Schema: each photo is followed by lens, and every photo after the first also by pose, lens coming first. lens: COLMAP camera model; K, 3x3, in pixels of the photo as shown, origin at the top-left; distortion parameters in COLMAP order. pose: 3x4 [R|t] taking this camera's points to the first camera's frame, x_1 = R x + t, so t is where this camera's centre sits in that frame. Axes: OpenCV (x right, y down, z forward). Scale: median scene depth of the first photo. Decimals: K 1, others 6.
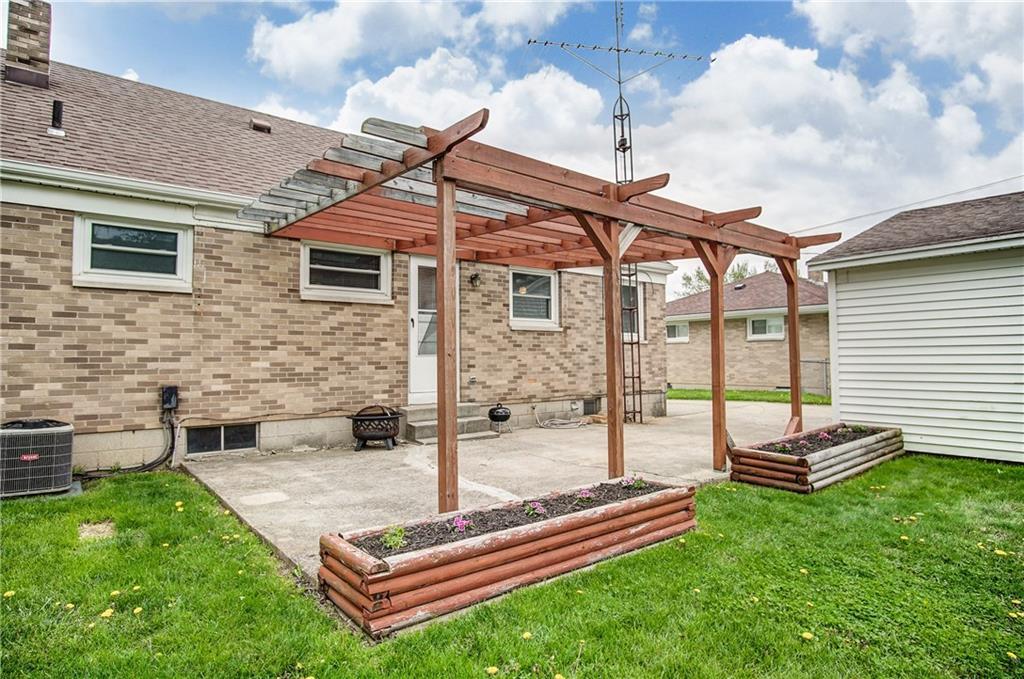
lens RADIAL K [[549.3, 0, 510.8], [0, 549.3, 338.9], [0, 0, 1]] dist [-0.028308, -0.000531]
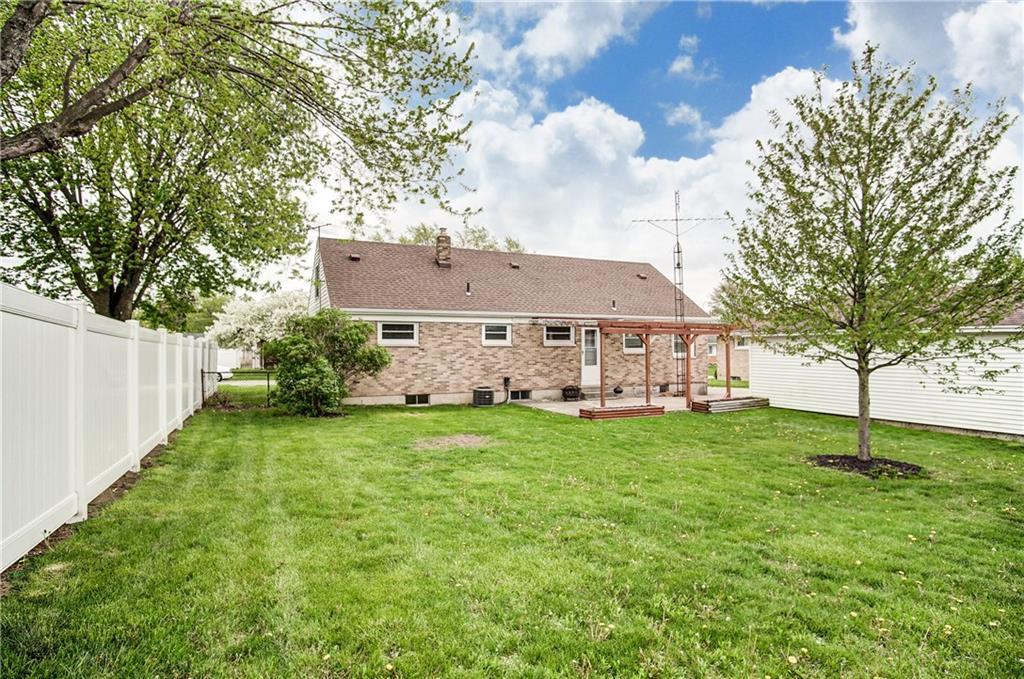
lens RADIAL K [[549.3, 0, 511.6], [0, 549.3, 345.5], [0, 0, 1]] dist [-0.028308, -0.000531]
pose [[0.972866, 0.002668, -0.231356, 0.092501], [0.004822, 0.999483, 0.031803, -0.158393], [0.231321, -0.032055, 0.972349, -1.659797]]
